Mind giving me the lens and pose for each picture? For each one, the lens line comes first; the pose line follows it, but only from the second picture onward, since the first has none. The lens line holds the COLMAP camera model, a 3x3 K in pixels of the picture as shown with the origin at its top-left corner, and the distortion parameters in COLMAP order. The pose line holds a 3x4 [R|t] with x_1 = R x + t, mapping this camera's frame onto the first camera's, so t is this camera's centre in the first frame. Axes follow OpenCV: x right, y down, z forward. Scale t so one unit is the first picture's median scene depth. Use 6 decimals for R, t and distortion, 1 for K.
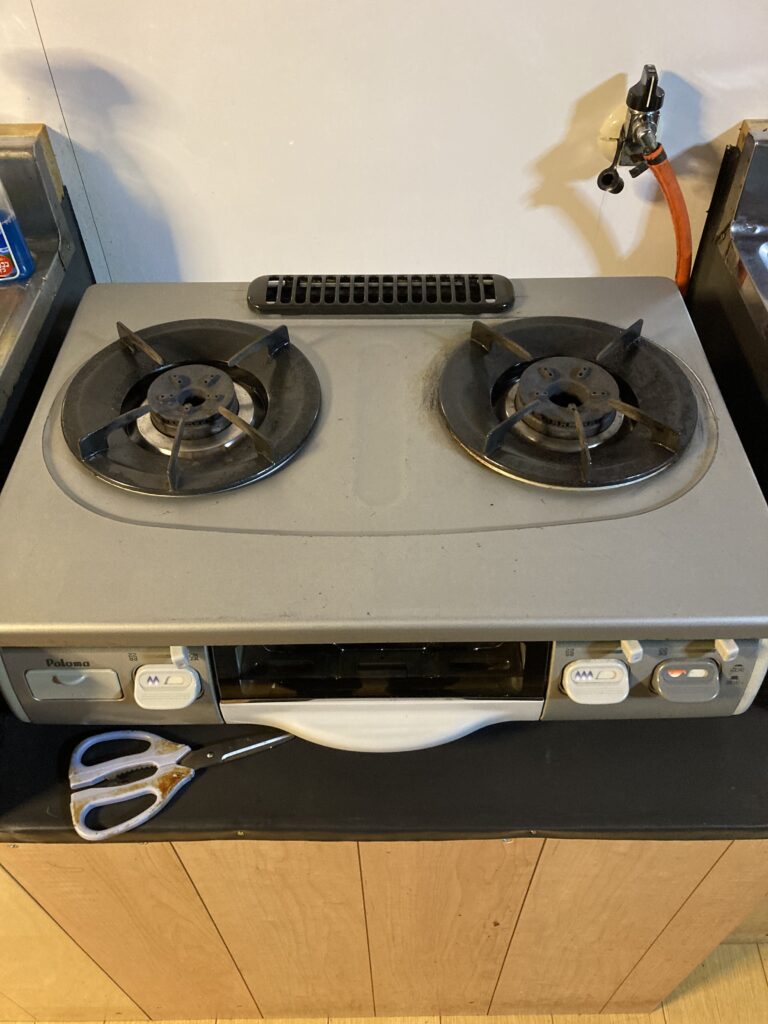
lens RADIAL K [[840.9, 0, 388.8], [0, 840.9, 513.6], [0, 0, 1]] dist [0.042729, -0.034704]
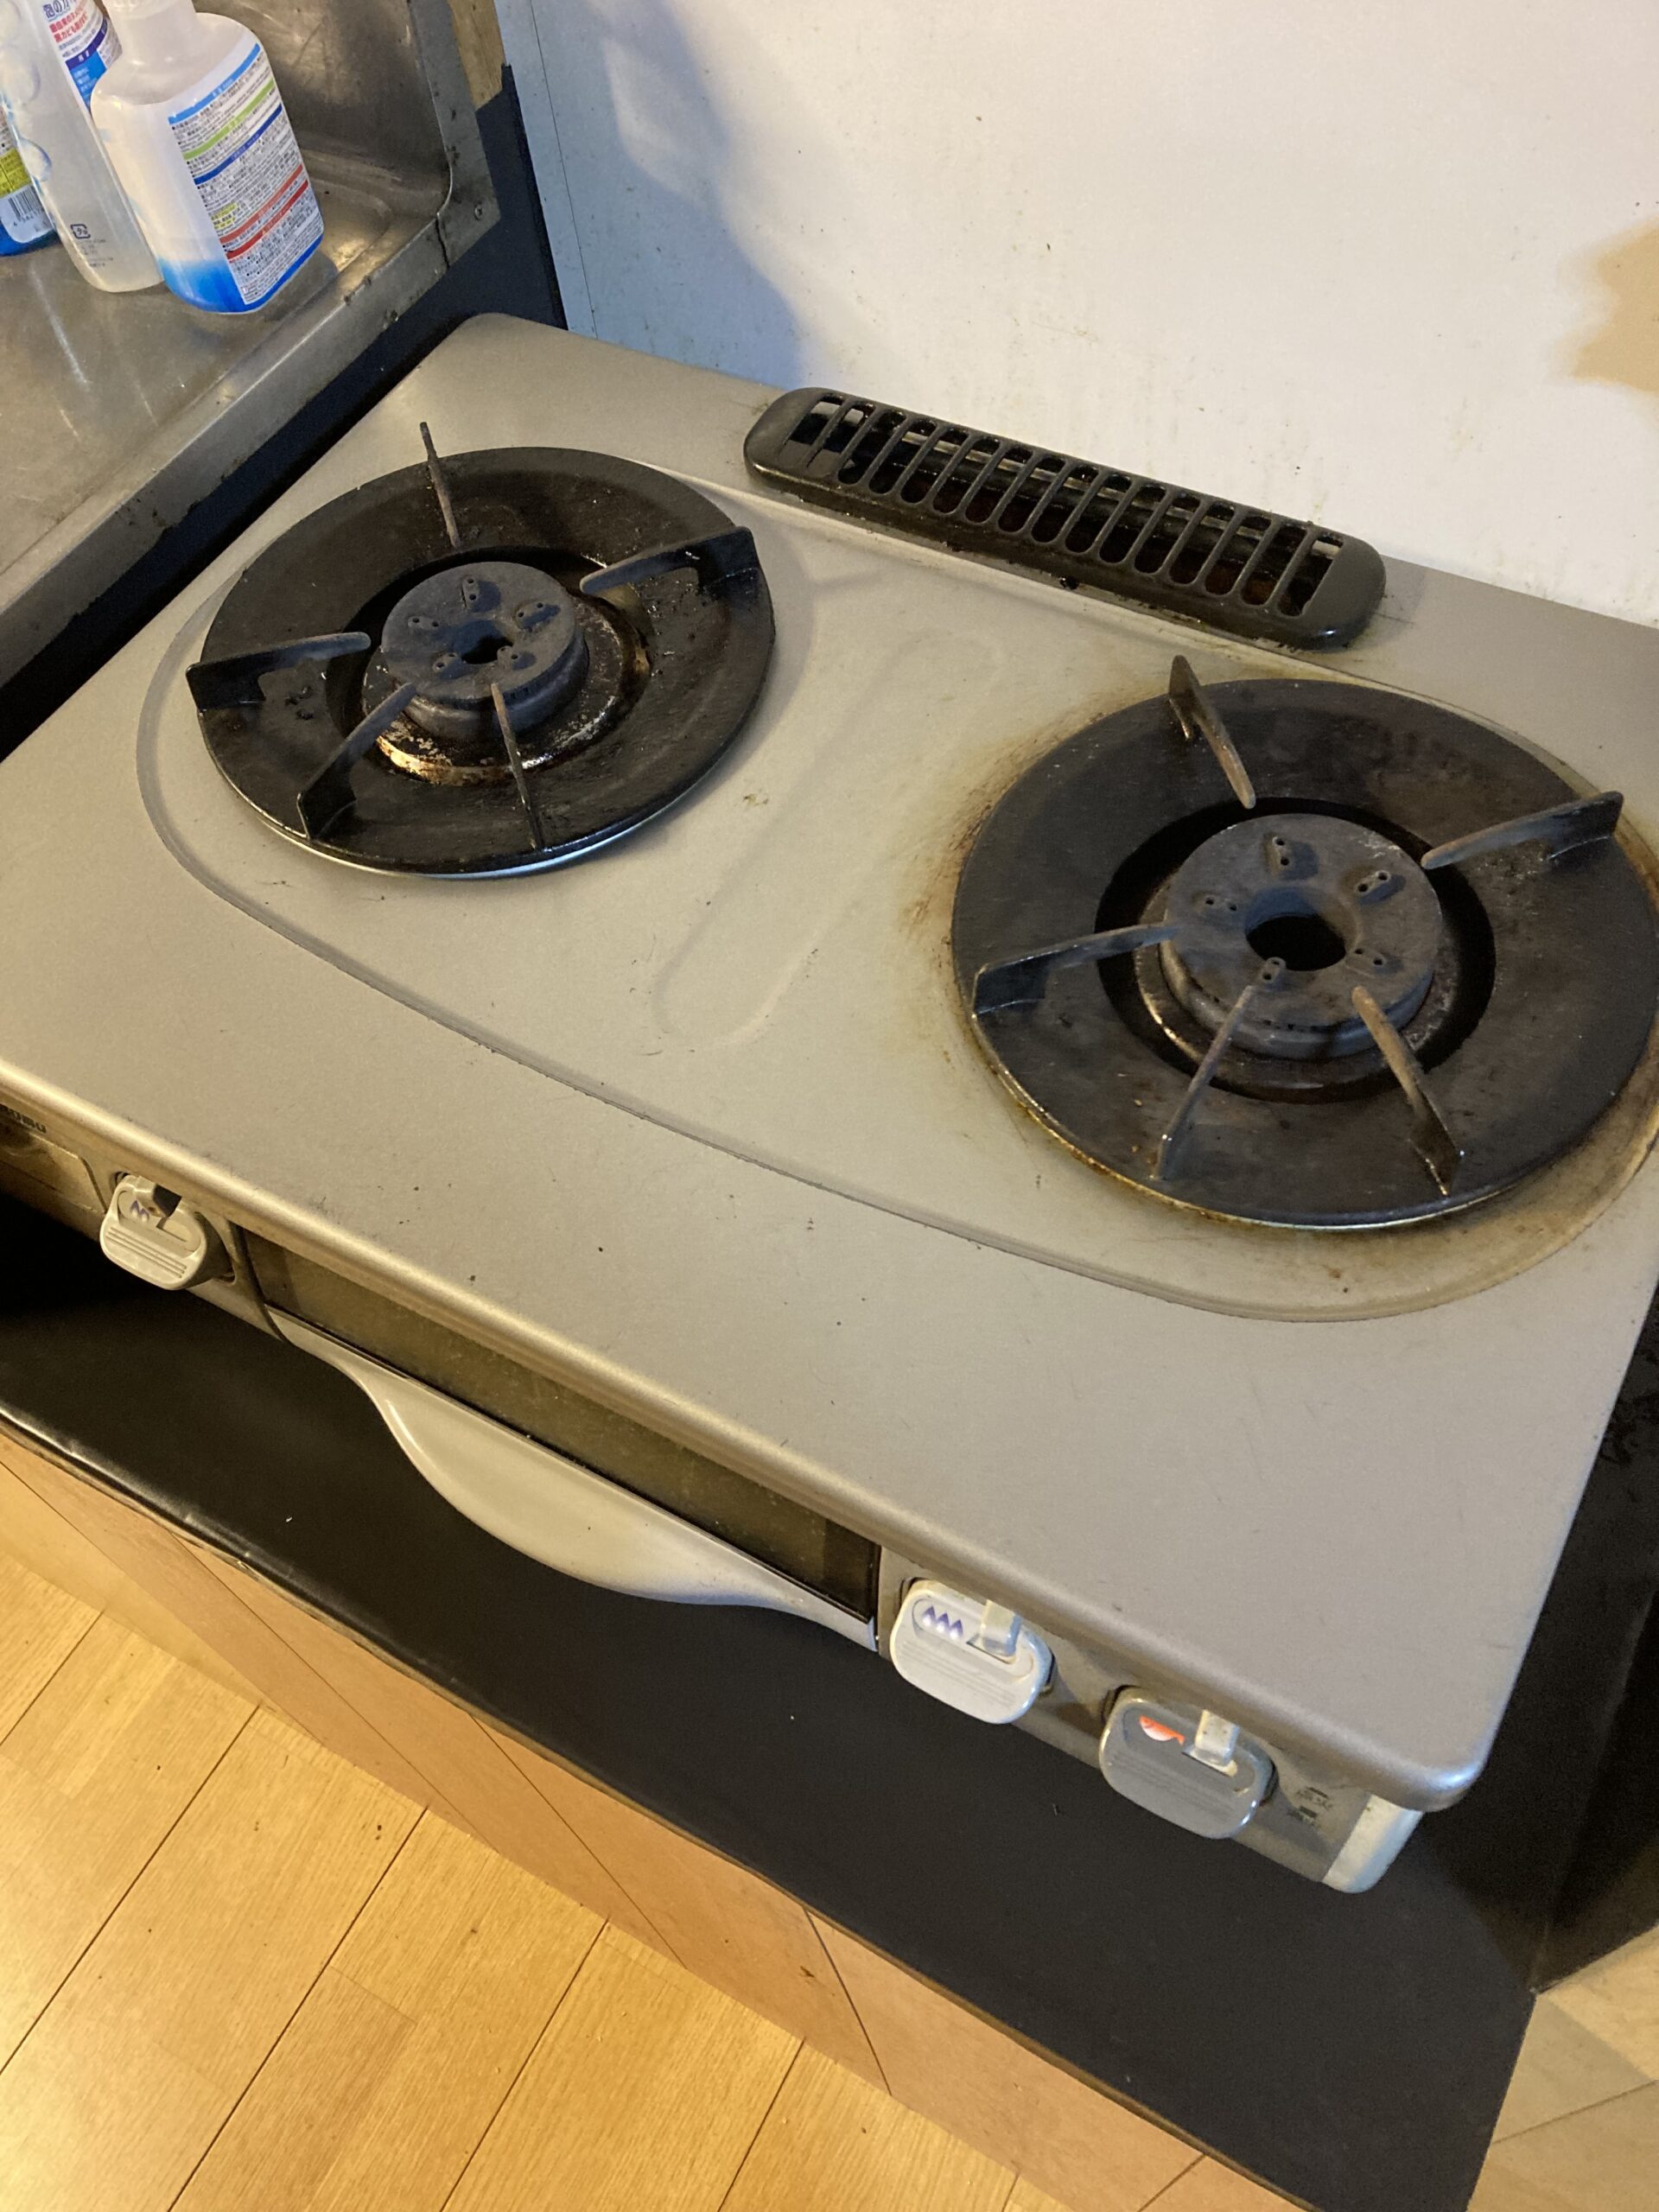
lens RADIAL K [[1816.4, 0, 831.3], [0, 1816.4, 1099.0], [0, 0, 1]] dist [0.042729, -0.034704]
pose [[0.869788, 0.374398, -0.321396, 0.315331], [-0.318850, 0.923567, 0.212976, -0.175140], [0.376569, -0.082767, 0.922684, 0.170073]]
